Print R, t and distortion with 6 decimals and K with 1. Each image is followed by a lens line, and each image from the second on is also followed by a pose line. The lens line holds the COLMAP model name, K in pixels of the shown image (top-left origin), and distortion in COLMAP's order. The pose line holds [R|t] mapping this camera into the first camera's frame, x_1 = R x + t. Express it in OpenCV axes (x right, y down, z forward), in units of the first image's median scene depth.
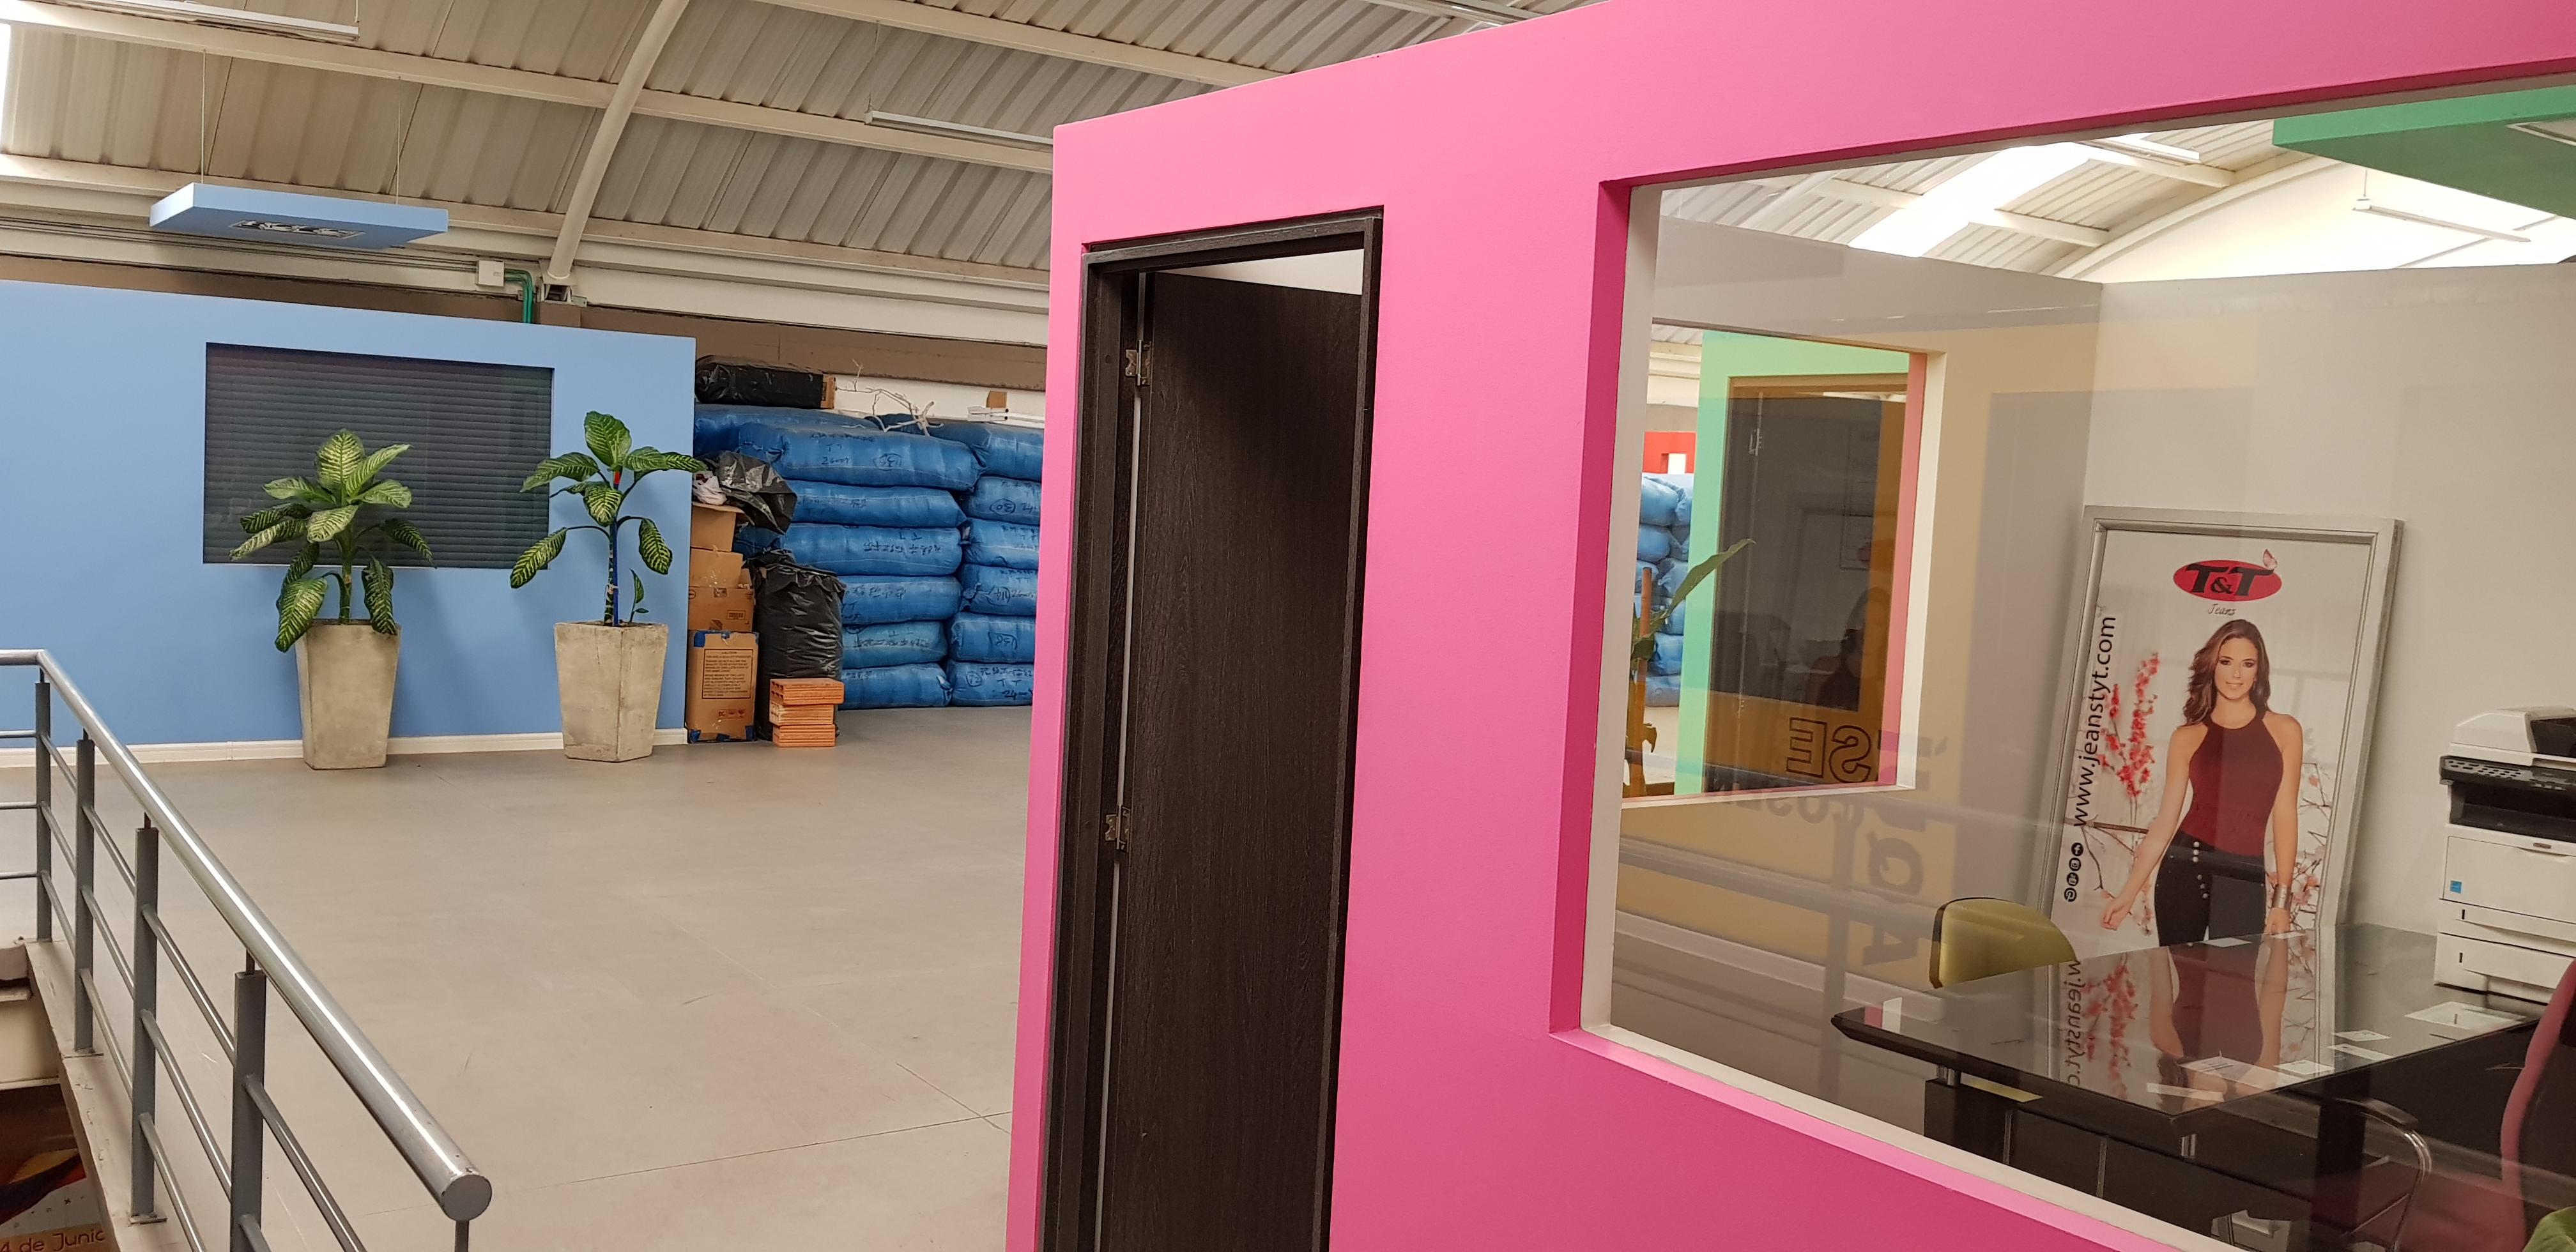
lens RADIAL K [[2068.2, 0, 1357.0], [0, 2068.2, 614.3], [0, 0, 1]] dist [0.094295, -0.139537]
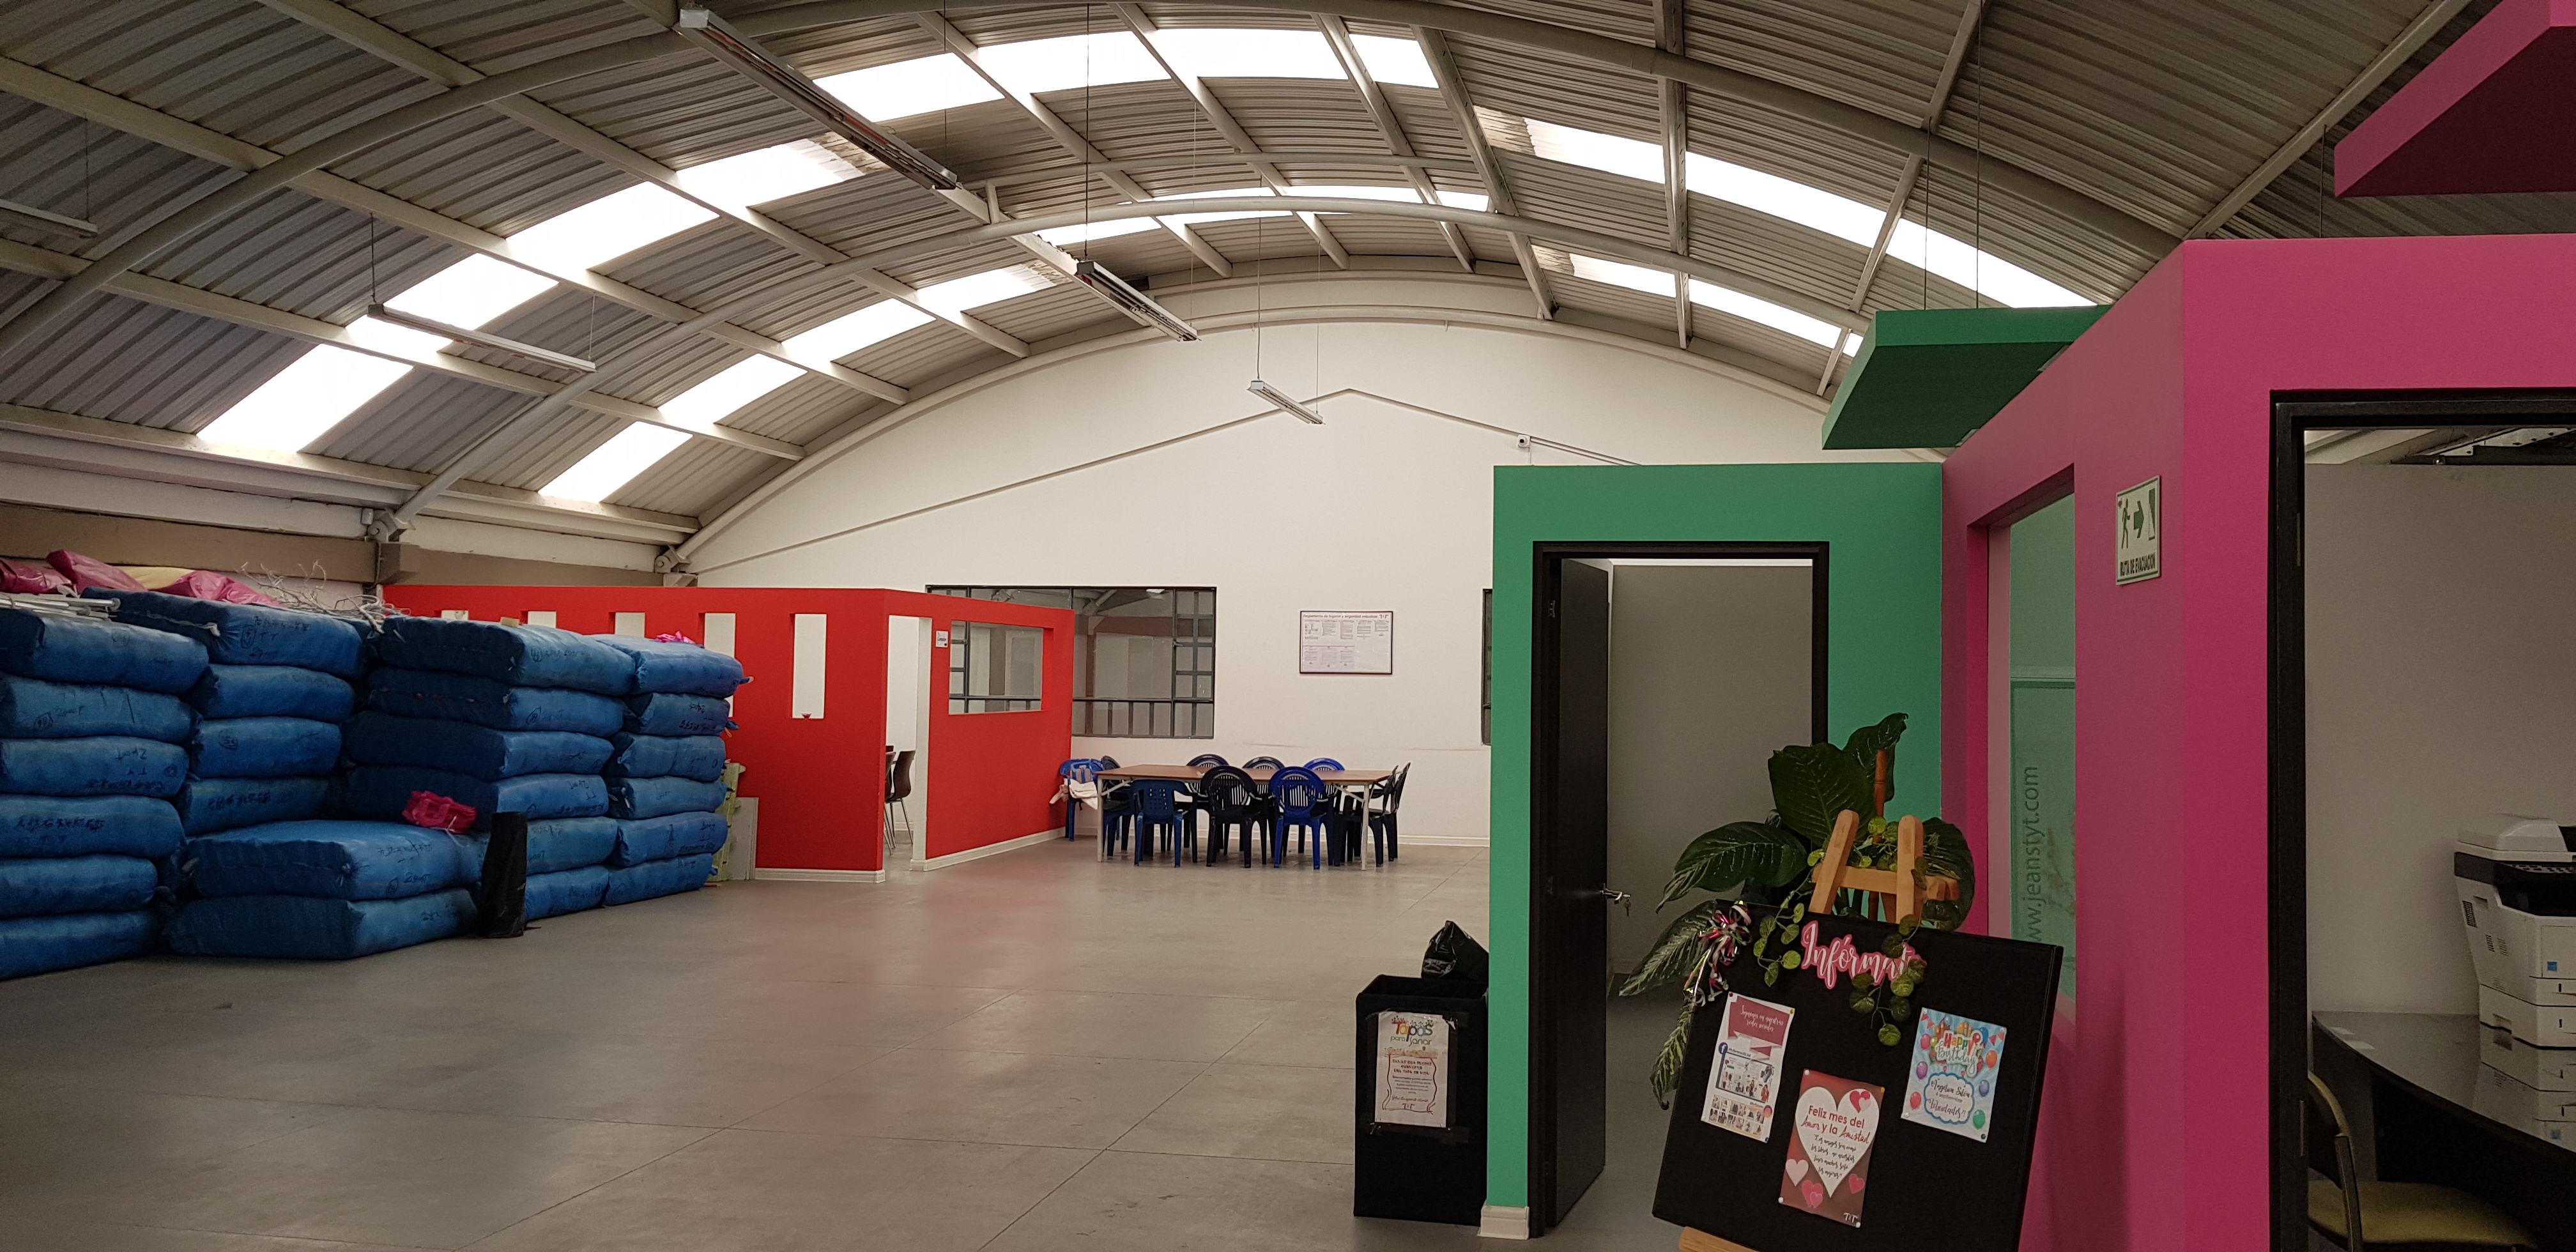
lens RADIAL K [[2068.2, 0, 1297.9], [0, 2068.2, 601.9], [0, 0, 1]] dist [0.094295, -0.139537]
pose [[0.719595, -0.012047, 0.694290, -0.680250], [0.063747, 0.996773, -0.048776, -0.056436], [-0.691462, 0.079358, 0.718041, 0.470200]]
